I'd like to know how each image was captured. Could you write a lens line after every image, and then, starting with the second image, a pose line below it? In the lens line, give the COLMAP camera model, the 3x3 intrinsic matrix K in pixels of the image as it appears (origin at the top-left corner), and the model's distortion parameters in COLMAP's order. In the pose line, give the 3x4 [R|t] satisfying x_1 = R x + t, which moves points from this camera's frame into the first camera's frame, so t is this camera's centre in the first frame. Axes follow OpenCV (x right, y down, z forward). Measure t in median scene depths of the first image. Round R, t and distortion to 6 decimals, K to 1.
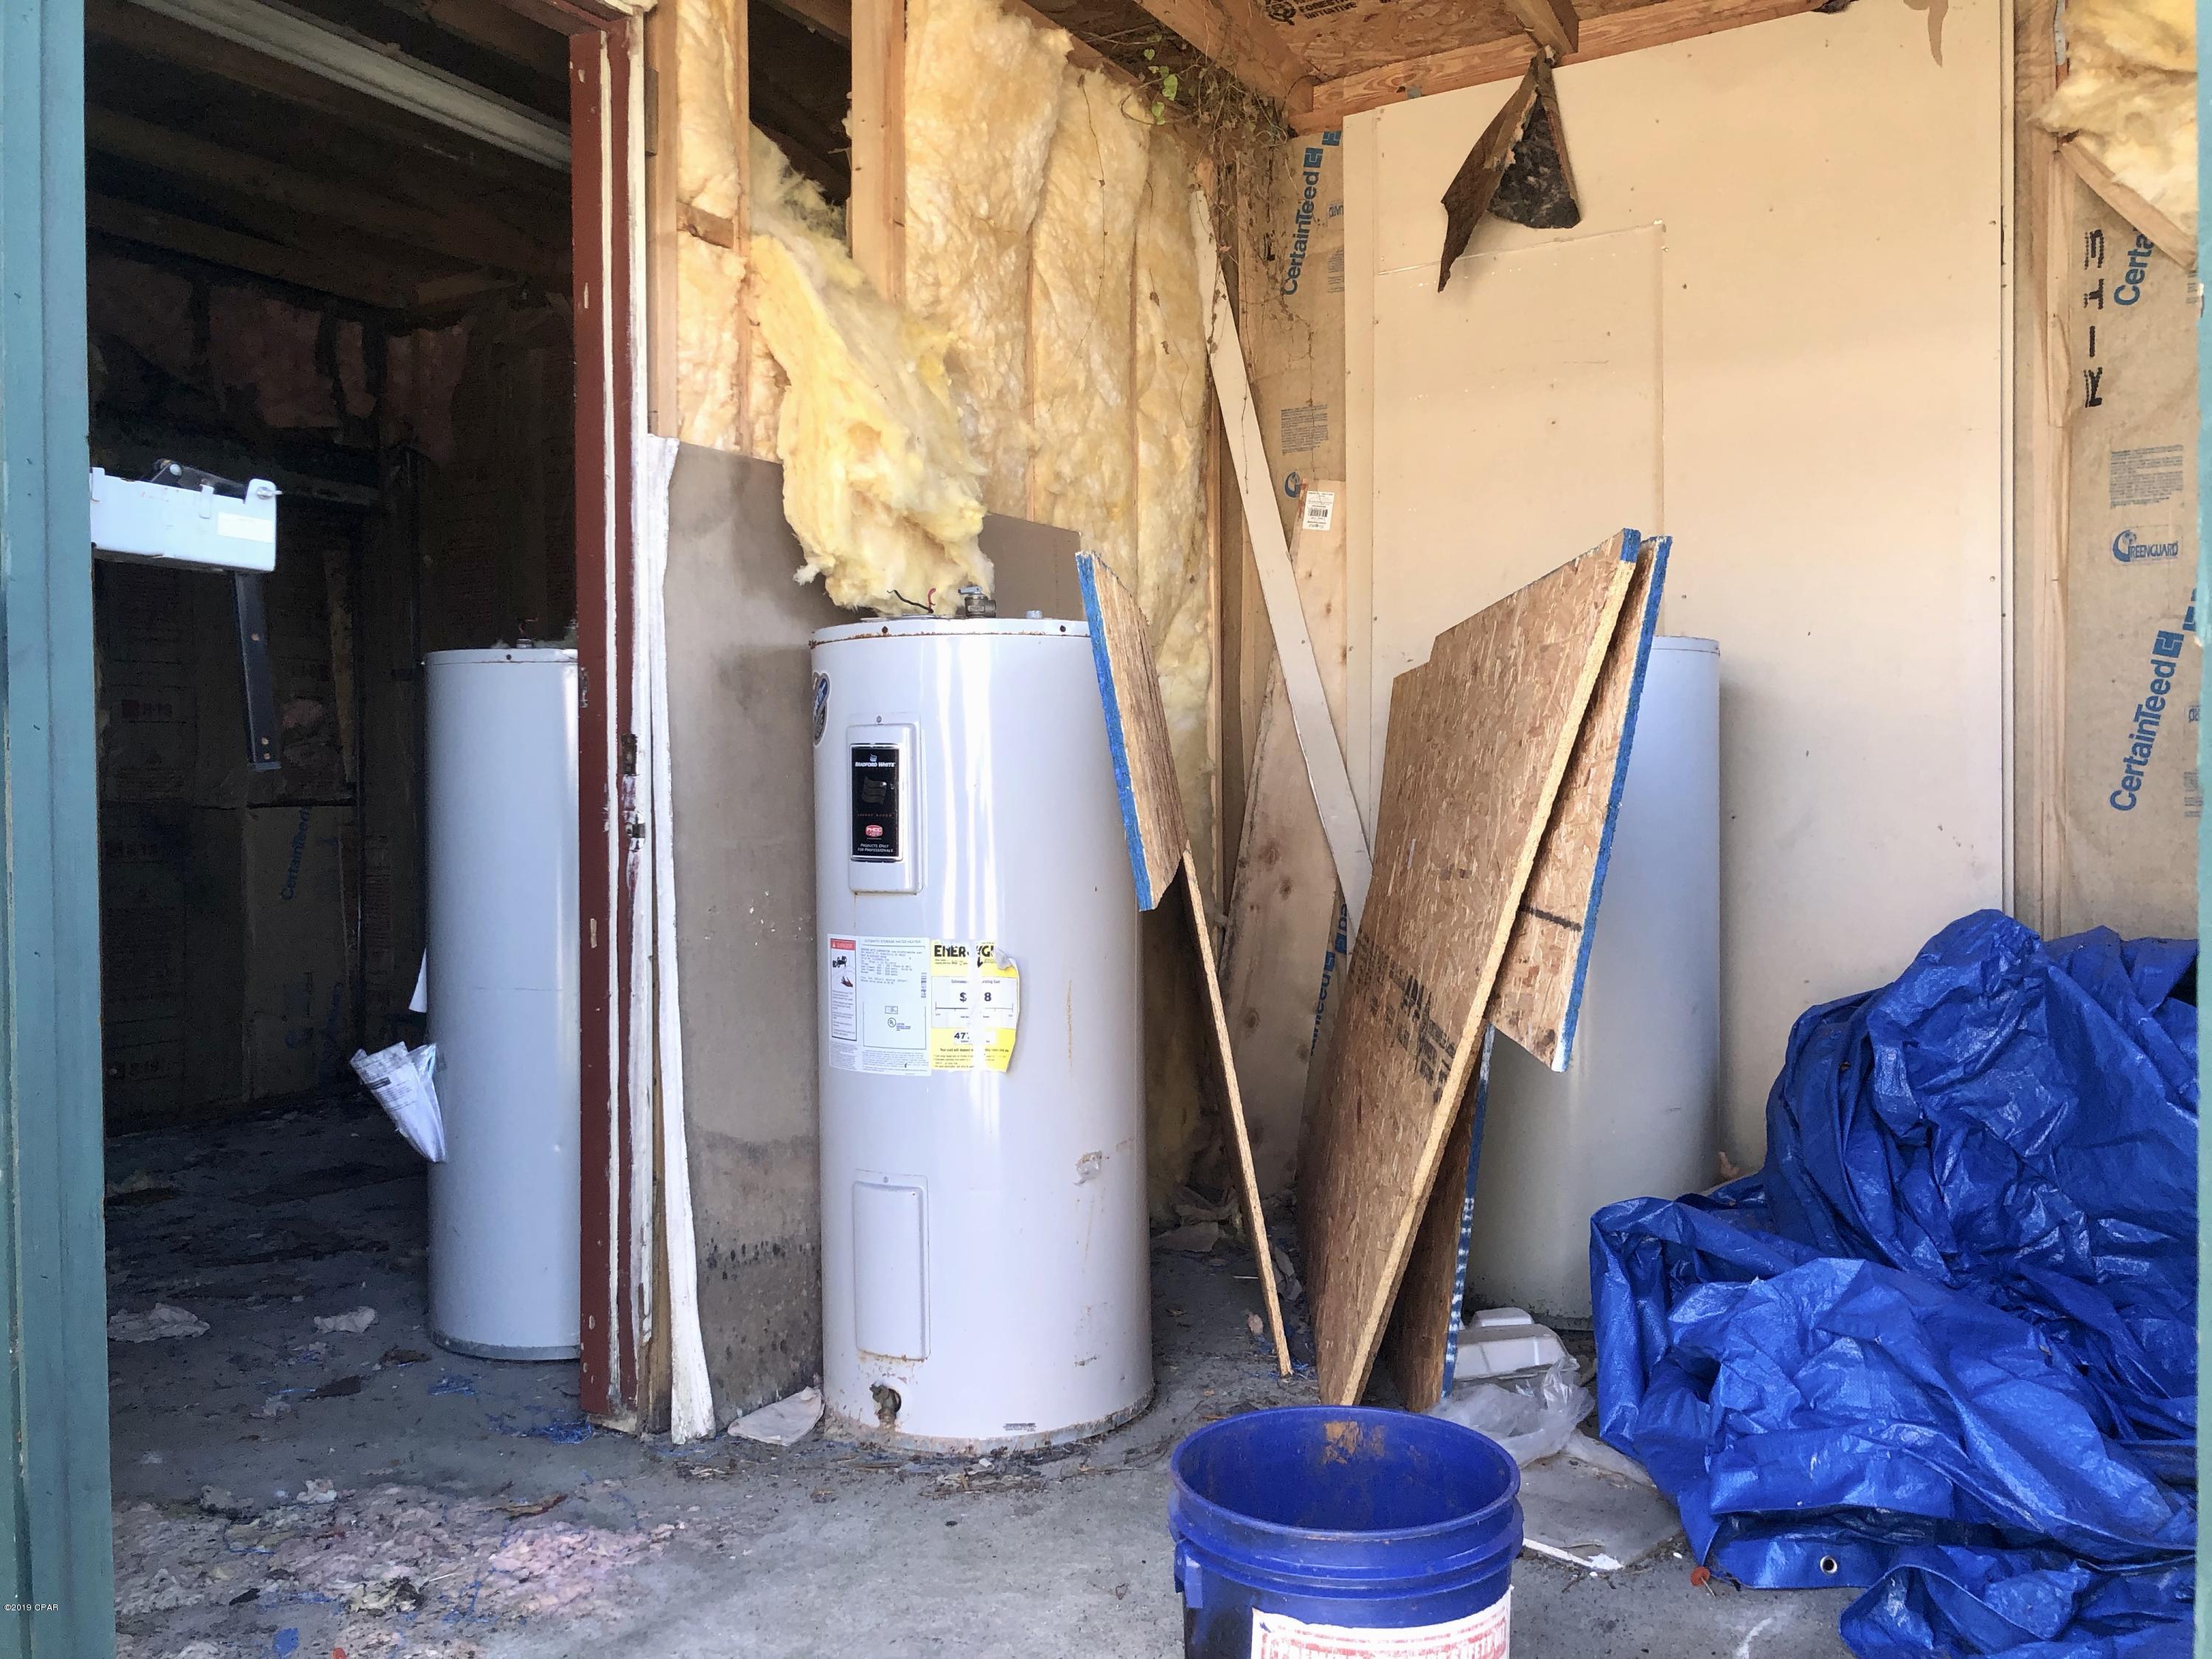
lens RADIAL K [[1812.0, 0, 1125.4], [0, 1812.0, 807.2], [0, 0, 1]] dist [0.009944, 0.036307]
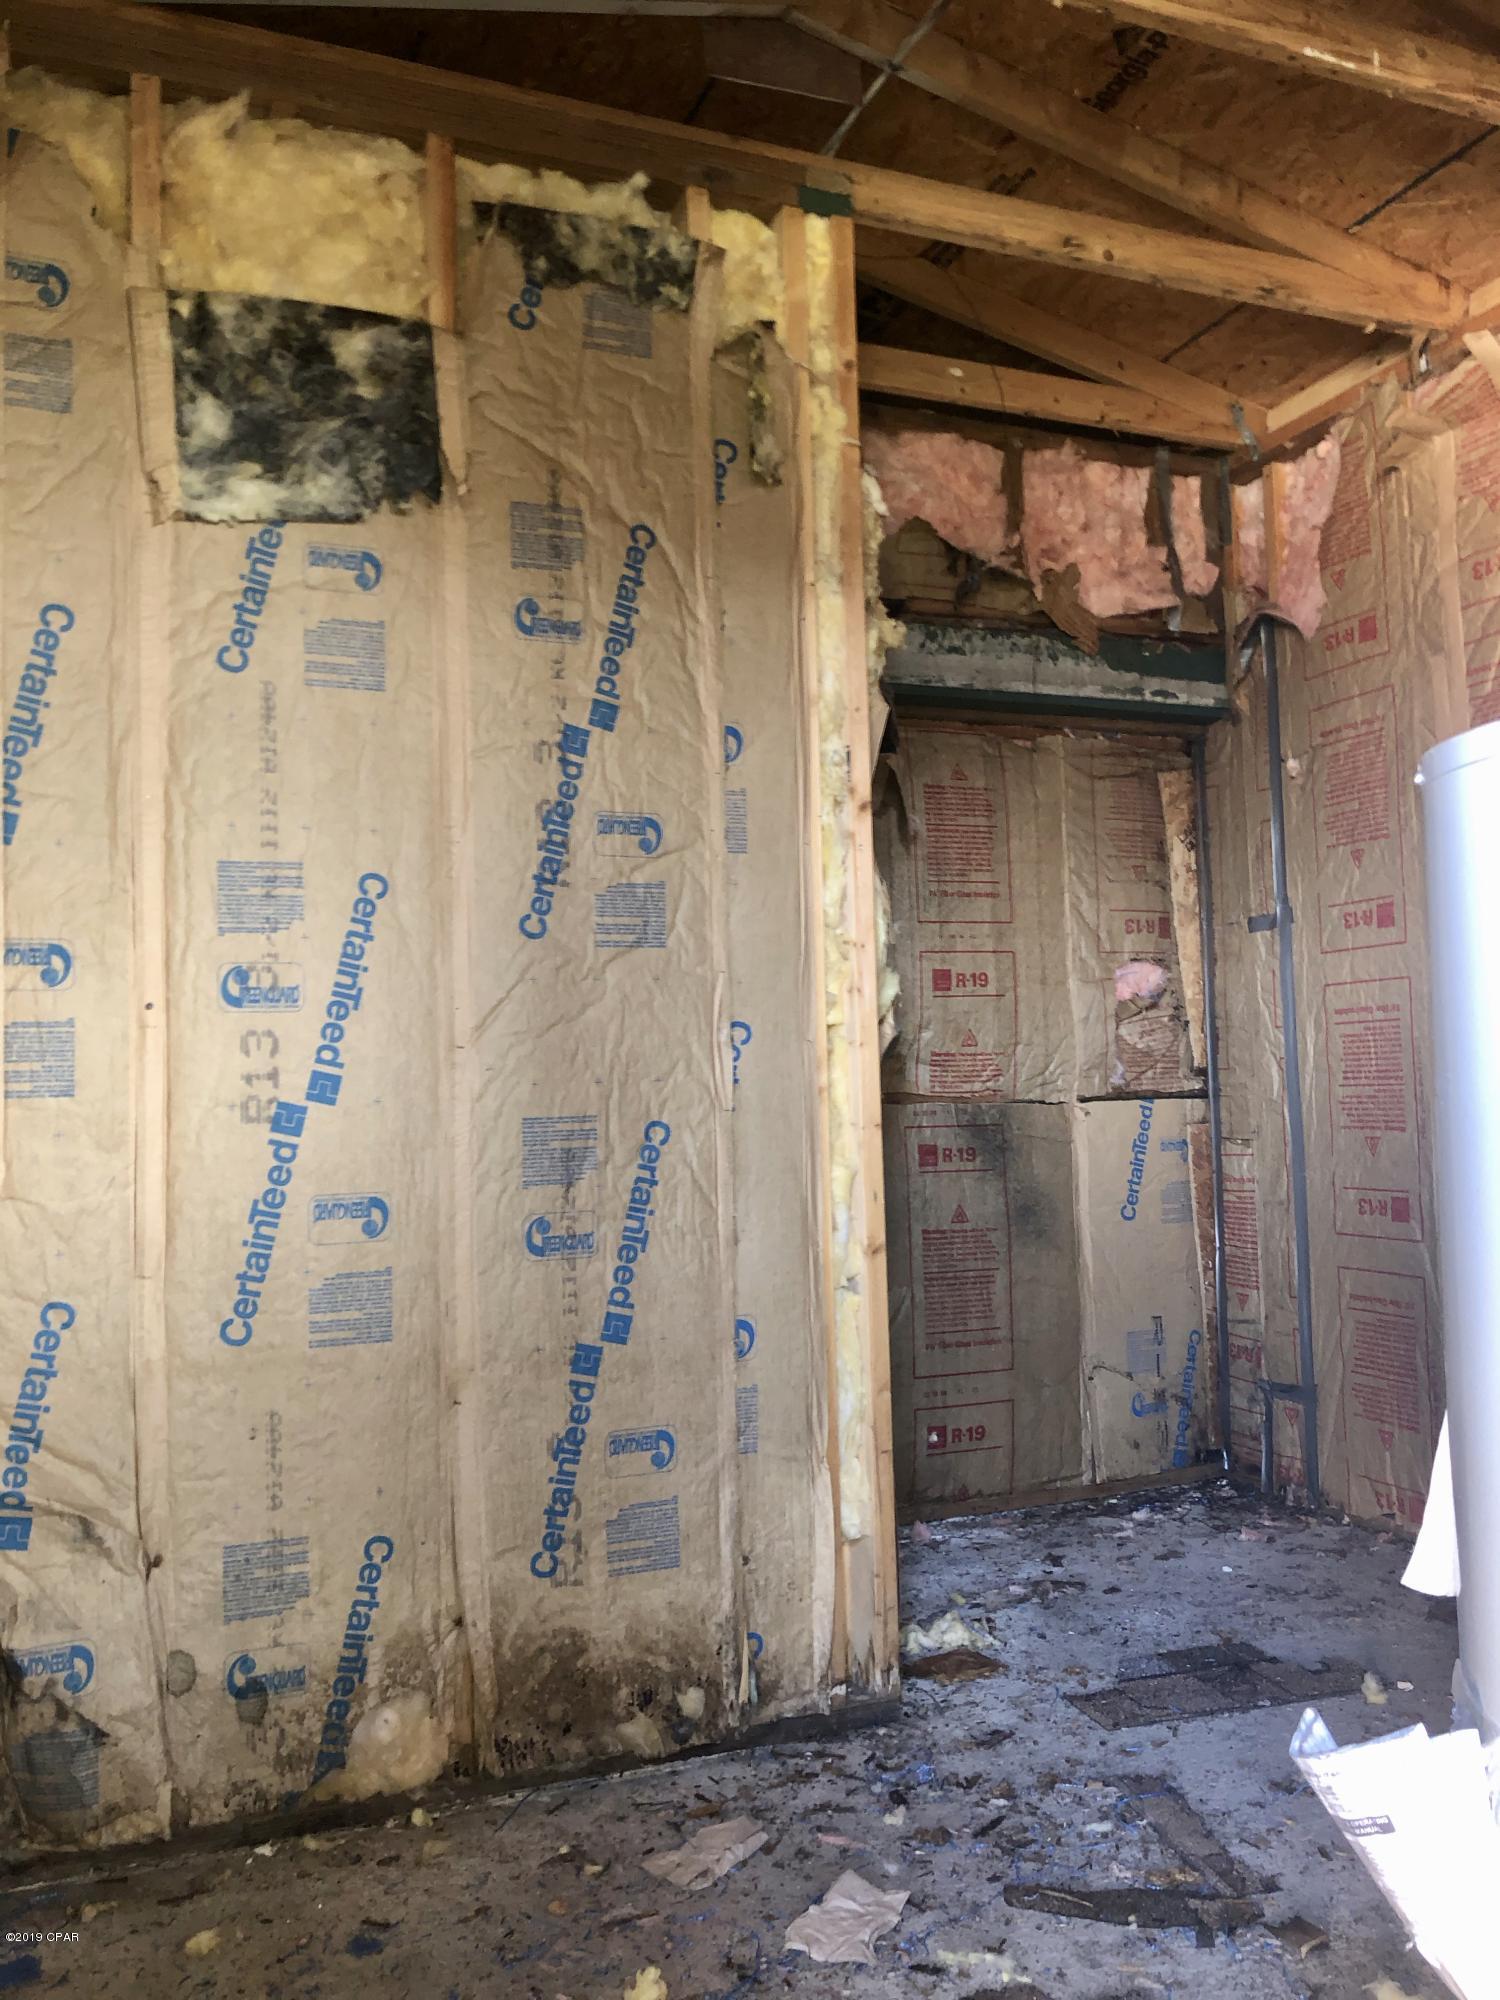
lens RADIAL K [[1638.3, 0, 753.8], [0, 1638.3, 988.7], [0, 0, 1]] dist [0.009944, 0.036307]
pose [[0.793660, -0.050347, -0.606275, -0.159349], [0.010719, 0.997572, -0.068809, -0.001246], [0.608267, 0.048112, 0.792273, 0.345473]]
